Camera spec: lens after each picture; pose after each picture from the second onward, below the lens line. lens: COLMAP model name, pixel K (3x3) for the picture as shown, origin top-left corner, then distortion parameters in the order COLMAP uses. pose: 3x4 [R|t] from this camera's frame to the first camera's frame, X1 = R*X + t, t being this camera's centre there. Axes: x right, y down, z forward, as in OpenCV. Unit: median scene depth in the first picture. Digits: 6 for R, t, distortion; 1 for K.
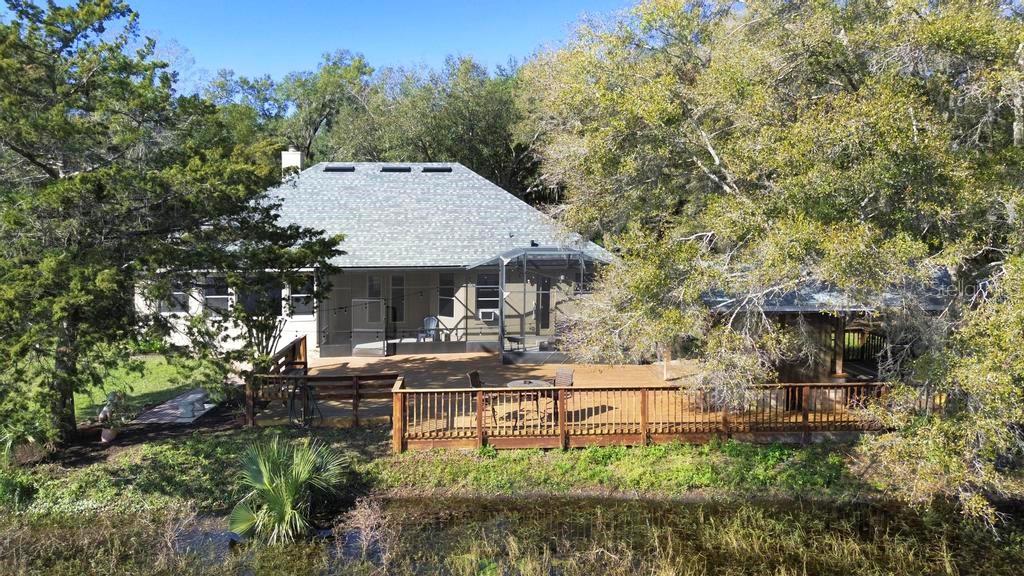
lens RADIAL K [[746.3, 0, 533.6], [0, 746.3, 273.7], [0, 0, 1]] dist [0.046168, -0.050735]
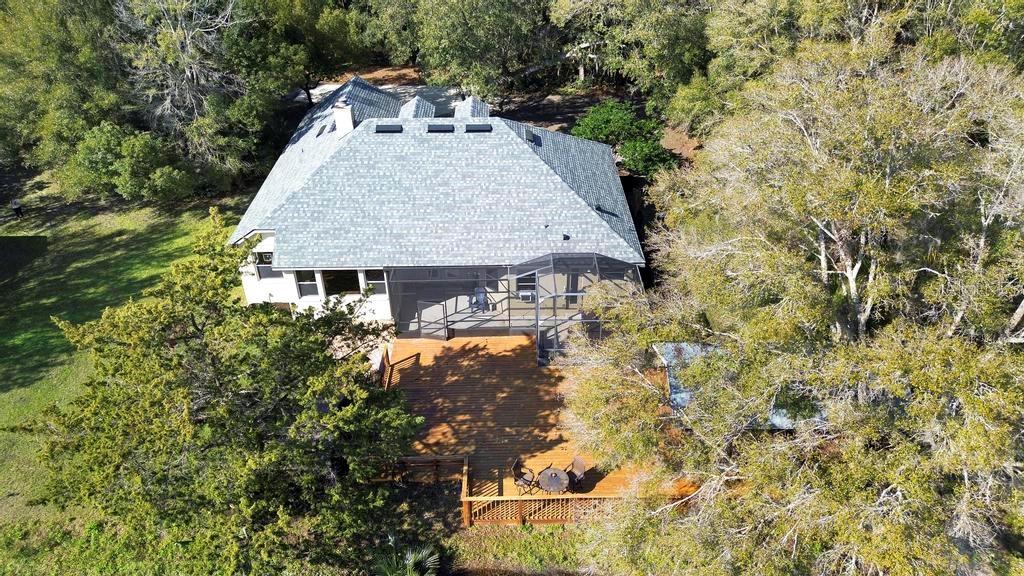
lens RADIAL K [[746.3, 0, 531.9], [0, 746.3, 301.6], [0, 0, 1]] dist [0.046168, -0.050735]
pose [[0.998417, 0.027719, -0.048942, 0.010917], [0.000449, 0.866172, 0.499746, -0.801347], [0.056245, -0.498977, 0.864788, -0.079737]]
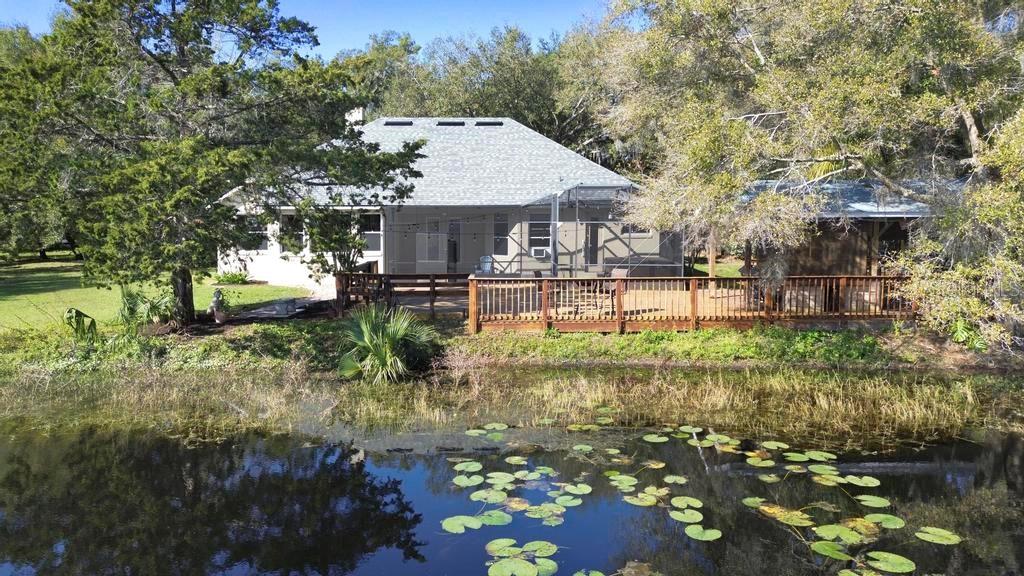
lens RADIAL K [[746.3, 0, 532.4], [0, 746.3, 285.4], [0, 0, 1]] dist [0.046168, -0.050735]
pose [[0.999034, 0.000187, -0.043941, -0.037068], [0.000411, 0.999907, 0.013603, 0.131013], [0.043939, -0.013608, 0.998942, -0.102871]]
